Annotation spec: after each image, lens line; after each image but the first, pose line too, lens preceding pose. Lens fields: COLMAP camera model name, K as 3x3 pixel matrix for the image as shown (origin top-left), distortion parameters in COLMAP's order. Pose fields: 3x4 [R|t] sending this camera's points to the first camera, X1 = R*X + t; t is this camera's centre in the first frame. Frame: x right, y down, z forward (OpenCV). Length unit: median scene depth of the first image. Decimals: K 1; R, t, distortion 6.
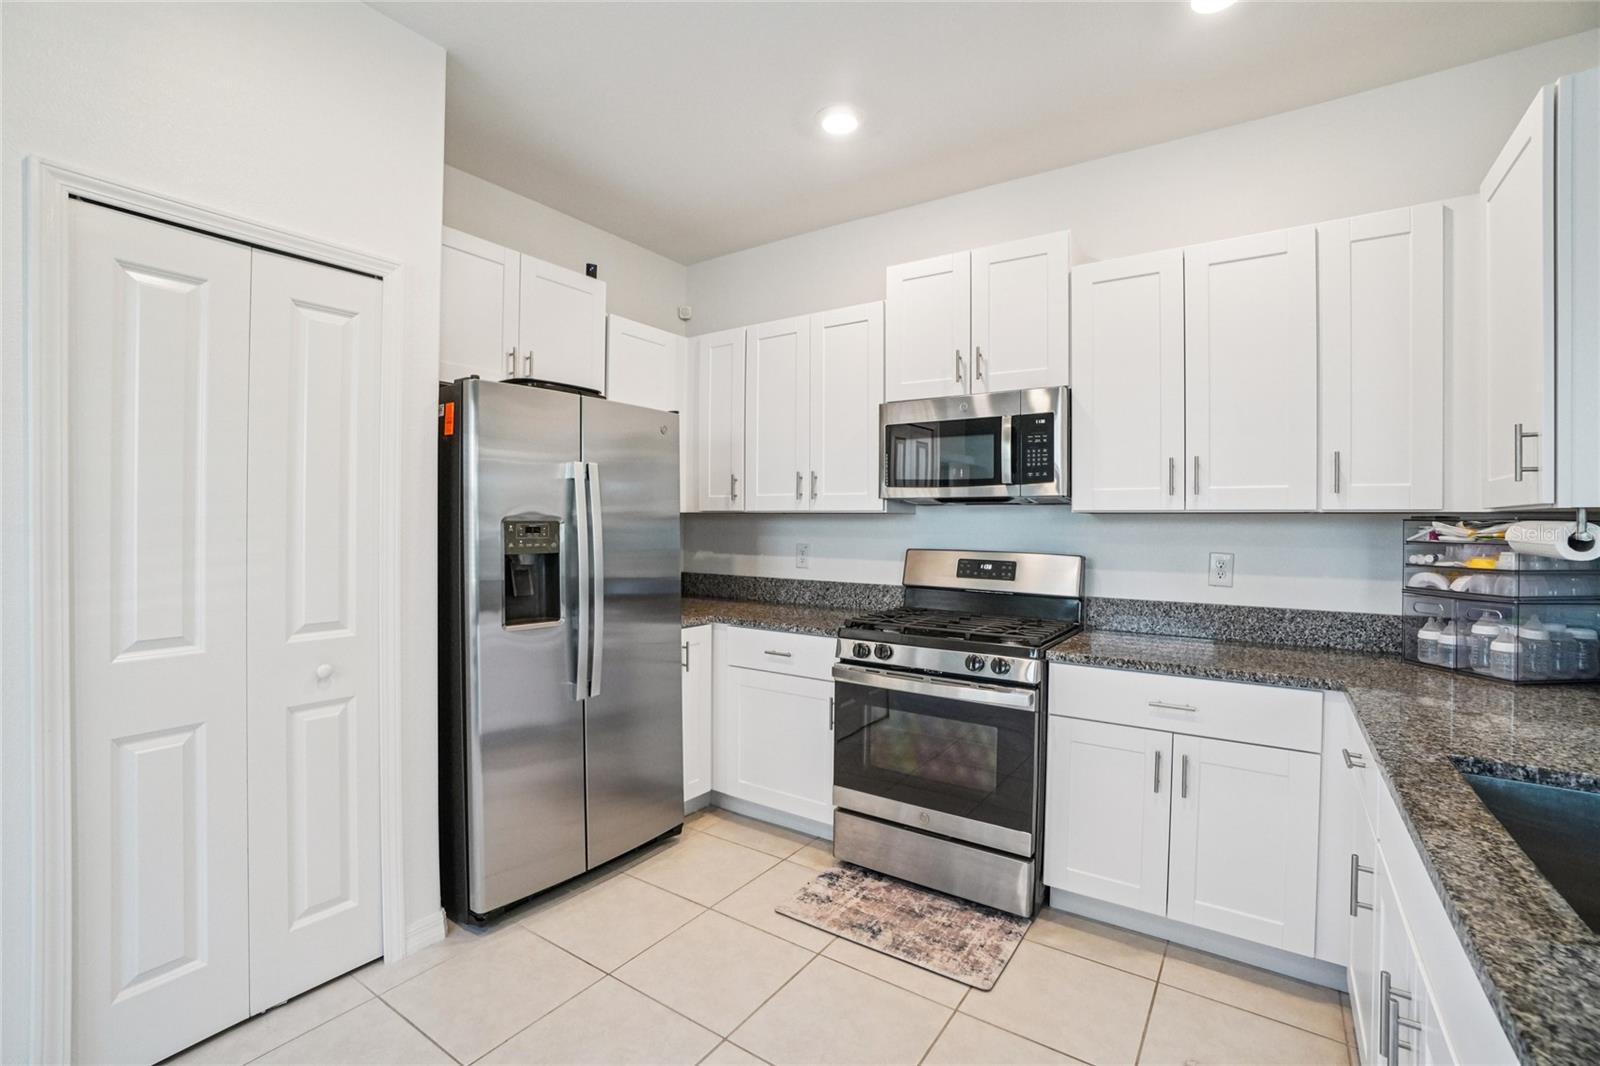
lens RADIAL K [[707.9, 0, 794.5], [0, 707.9, 522.9], [0, 0, 1]] dist [-0.048051, 0.015067]
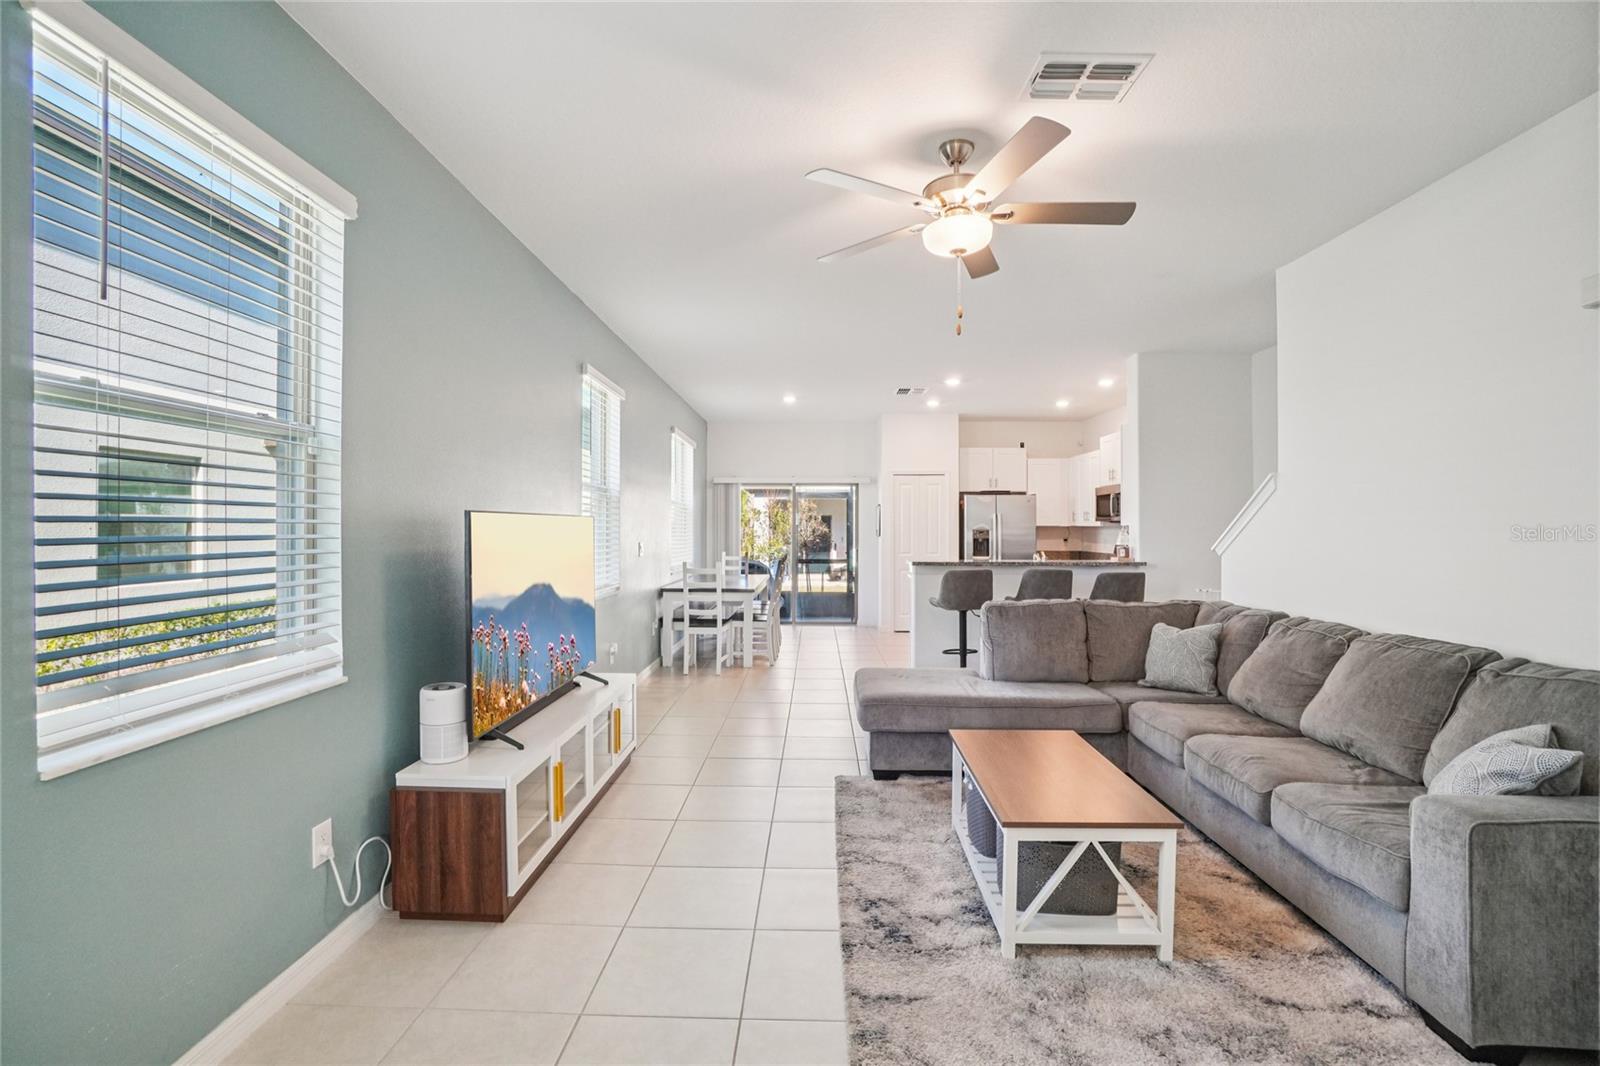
lens RADIAL K [[707.9, 0, 797.0], [0, 707.9, 533.0], [0, 0, 1]] dist [-0.048051, 0.015067]
pose [[0.547665, -0.000461, -0.836697, 2.275742], [0.000205, 1.000000, -0.000417, 0.014555], [0.836698, 0.000057, 0.547665, -1.923552]]
